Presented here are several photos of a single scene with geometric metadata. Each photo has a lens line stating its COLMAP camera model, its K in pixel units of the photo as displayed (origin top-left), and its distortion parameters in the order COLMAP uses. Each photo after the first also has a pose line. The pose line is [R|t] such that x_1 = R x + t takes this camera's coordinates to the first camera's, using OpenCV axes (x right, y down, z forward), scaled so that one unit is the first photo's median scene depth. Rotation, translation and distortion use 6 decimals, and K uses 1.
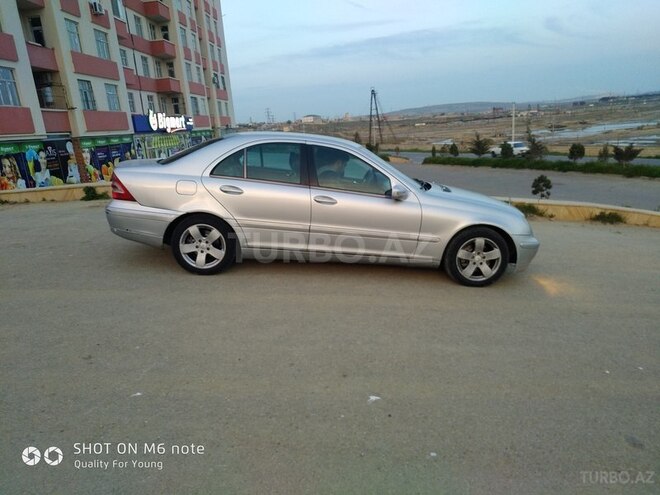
lens RADIAL K [[476.6, 0, 330.0], [0, 476.6, 247.5], [0, 0, 1]] dist [-0.003261, -0.008690]
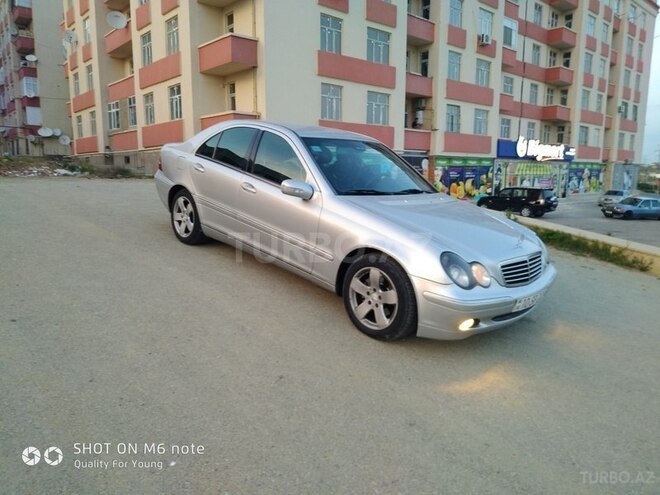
lens RADIAL K [[476.6, 0, 330.0], [0, 476.6, 247.5], [0, 0, 1]] dist [-0.003261, -0.008690]
pose [[0.684356, 0.202083, -0.700585, 0.106419], [-0.244616, 0.968774, 0.040492, -0.008688], [0.686891, 0.143664, 0.712419, 0.062883]]
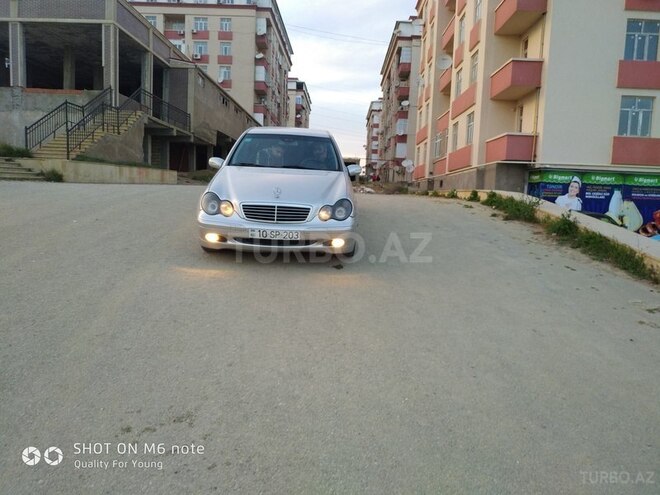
lens RADIAL K [[476.6, 0, 330.0], [0, 476.6, 247.5], [0, 0, 1]] dist [-0.003261, -0.008690]
pose [[0.009659, 0.193395, -0.981073, 0.205202], [-0.285422, 0.940836, 0.182653, -0.030699], [0.958353, 0.278255, 0.064286, 0.173151]]
